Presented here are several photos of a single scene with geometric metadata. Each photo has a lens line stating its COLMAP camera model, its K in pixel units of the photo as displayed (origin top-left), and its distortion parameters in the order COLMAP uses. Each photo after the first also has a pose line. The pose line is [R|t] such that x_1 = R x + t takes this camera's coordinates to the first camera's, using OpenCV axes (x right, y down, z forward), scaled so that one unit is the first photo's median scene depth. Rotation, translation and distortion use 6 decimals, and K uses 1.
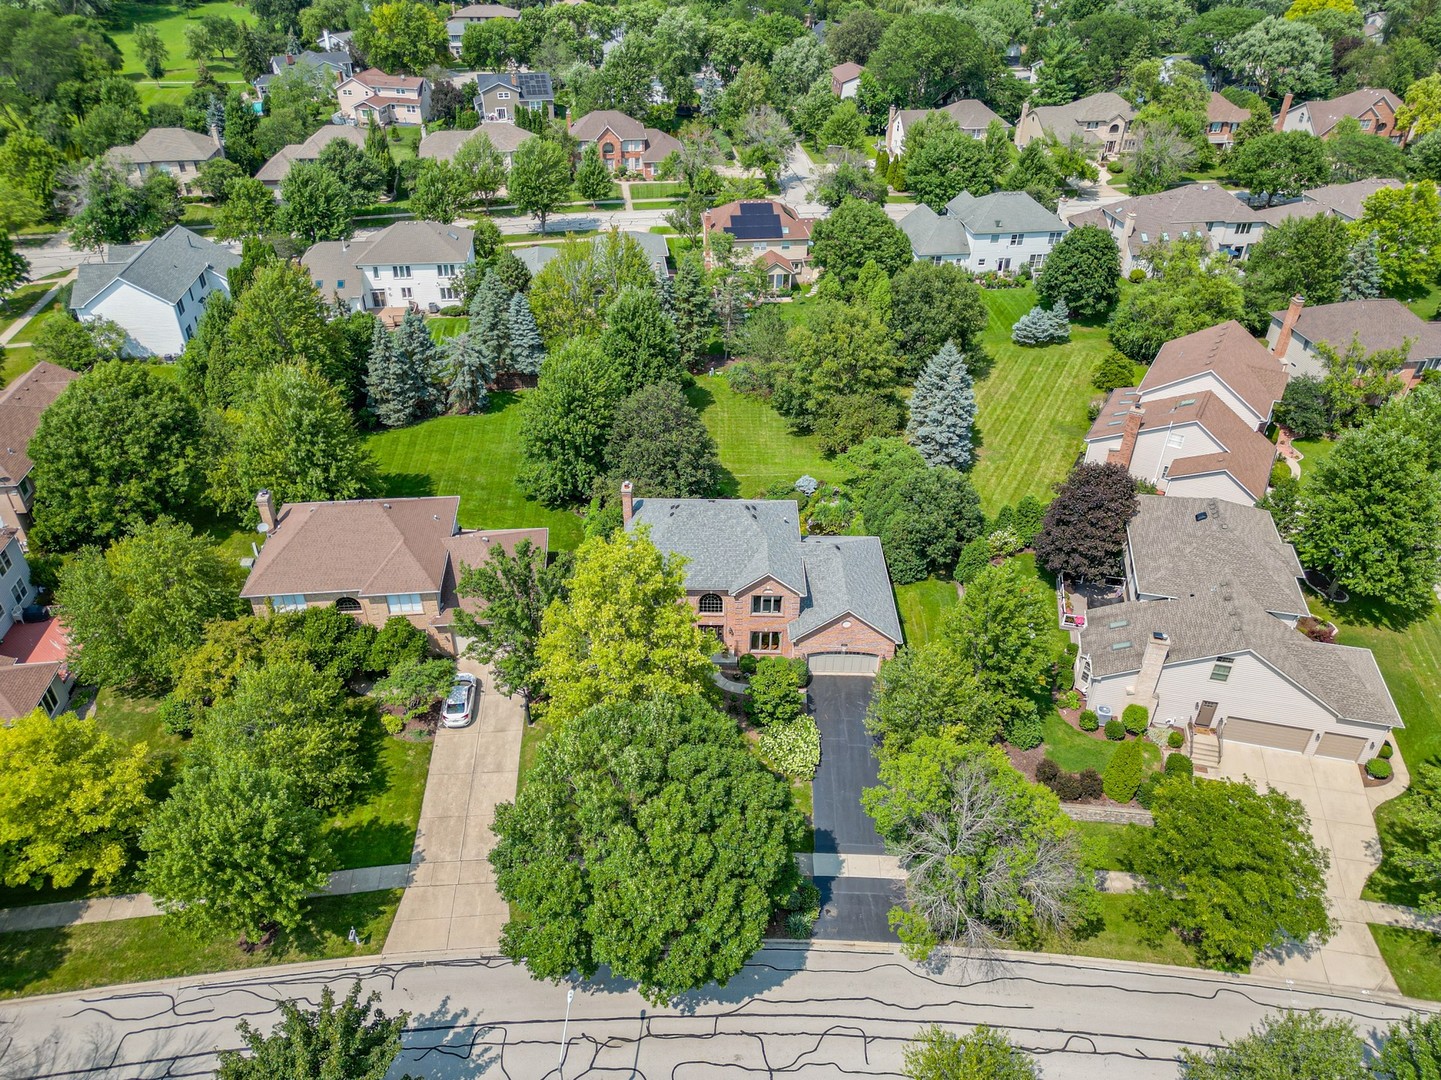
lens RADIAL K [[1005.4, 0, 697.3], [0, 1005.4, 546.8], [0, 0, 1]] dist [0.062738, -0.059576]
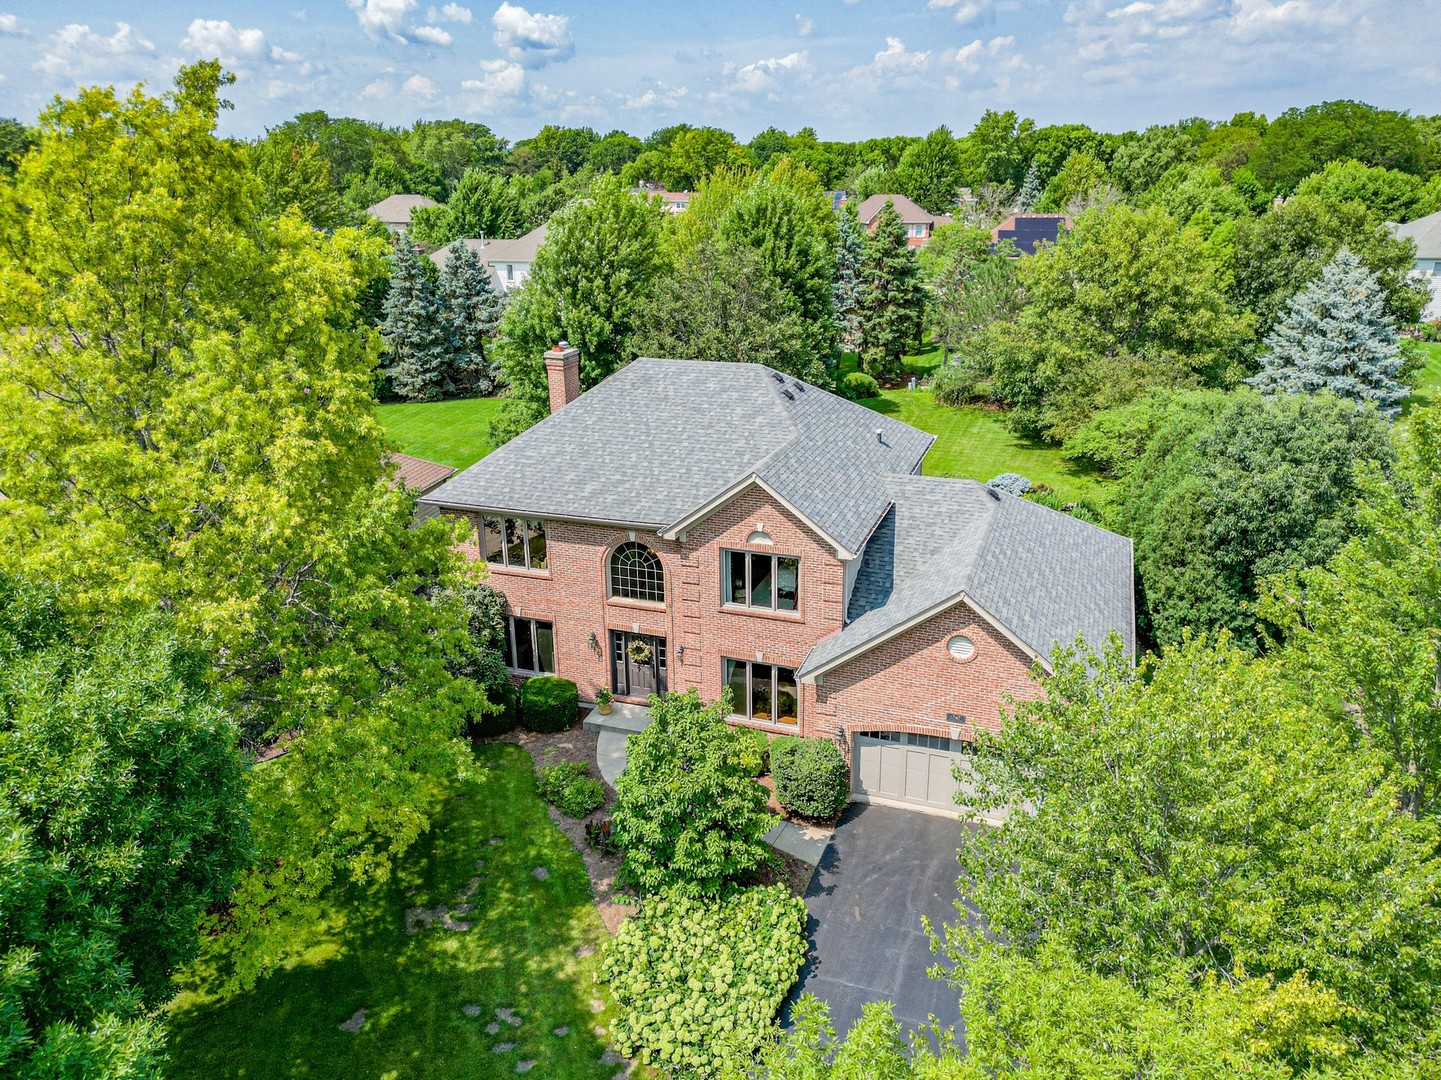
lens RADIAL K [[1049.1, 0, 720.5], [0, 1049.1, 540.0], [0, 0, 1]] dist [0.029986, 0.000184]
pose [[0.948881, 0.101543, -0.298854, 0.130900], [-0.171967, 0.960285, -0.219727, 0.101119], [0.264674, 0.259888, 0.928658, 0.482156]]
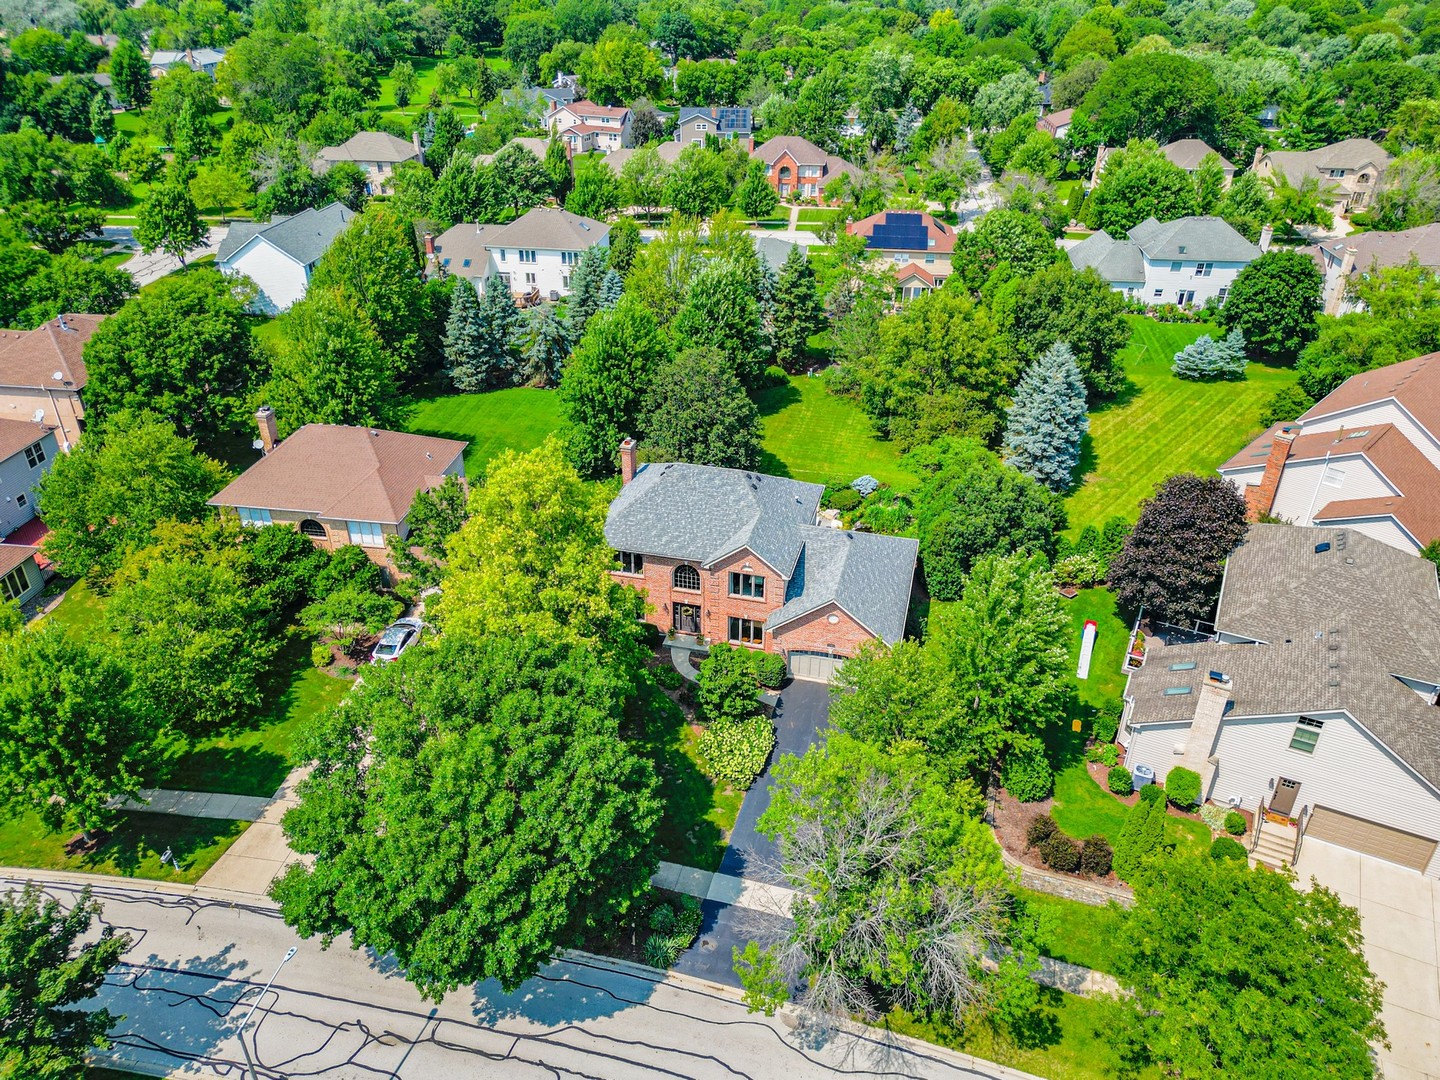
lens RADIAL K [[1004.7, 0, 696.8], [0, 1004.7, 546.8], [0, 0, 1]] dist [0.062738, -0.059576]
pose [[0.970038, 0.123473, -0.209237, 0.155044], [-0.138303, 0.988705, -0.057739, 0.061560], [0.199745, 0.084947, 0.976159, 0.122011]]
